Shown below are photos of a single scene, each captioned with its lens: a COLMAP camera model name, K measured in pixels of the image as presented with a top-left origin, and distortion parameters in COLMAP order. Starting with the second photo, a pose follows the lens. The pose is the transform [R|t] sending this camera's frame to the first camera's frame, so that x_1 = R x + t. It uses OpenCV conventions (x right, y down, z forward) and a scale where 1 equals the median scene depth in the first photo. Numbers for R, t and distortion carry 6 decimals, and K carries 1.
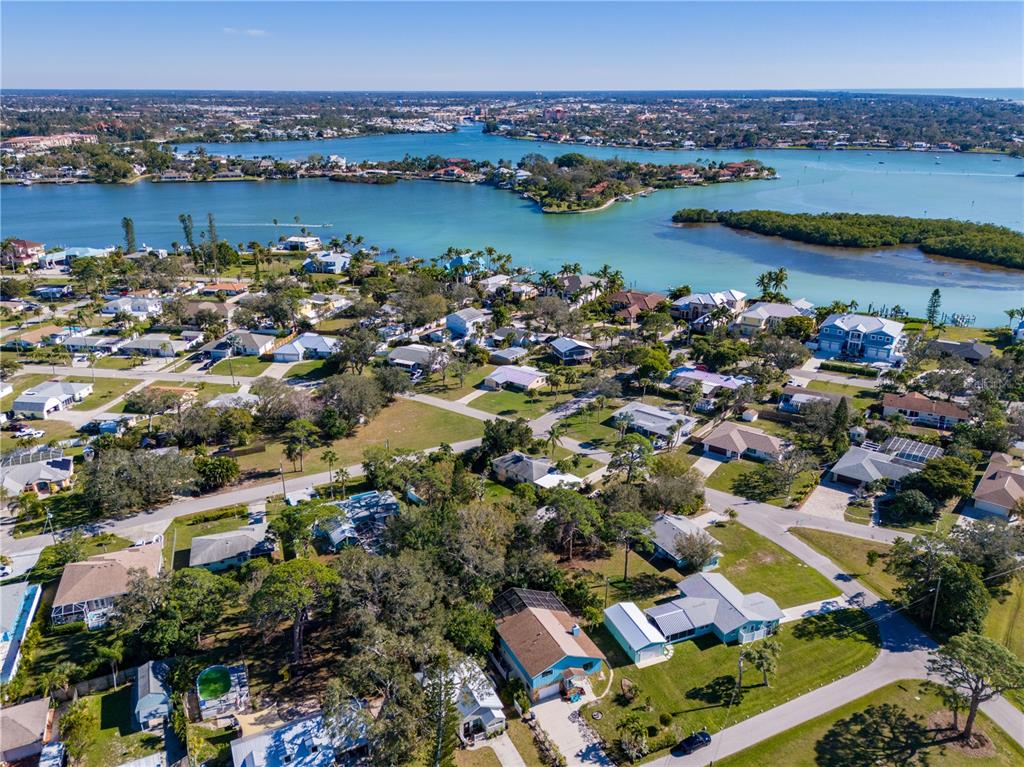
lens RADIAL K [[768.4, 0, 512.0], [0, 768.4, 383.5], [0, 0, 1]] dist [0.070194, -0.073948]
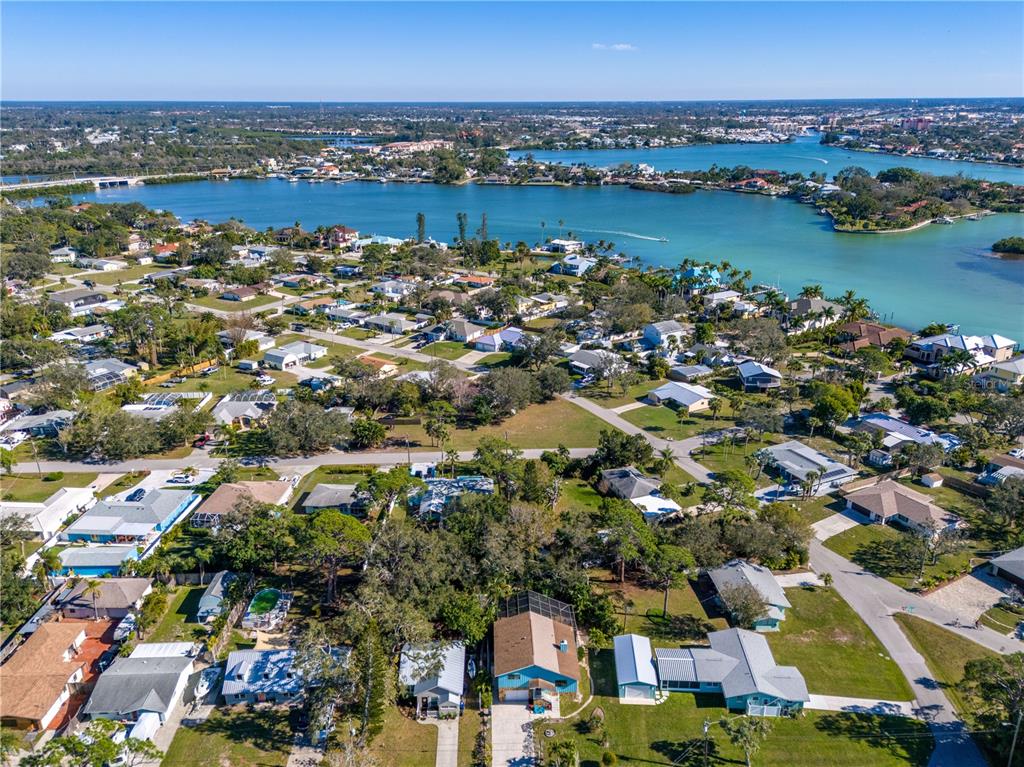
lens RADIAL K [[768.4, 0, 512.0], [0, 768.4, 383.5], [0, 0, 1]] dist [0.070194, -0.073948]
pose [[0.905907, 0.143762, -0.398328, 0.167782], [-0.148266, 0.988752, 0.019657, -0.008930], [0.396674, 0.041251, 0.917032, 0.026921]]
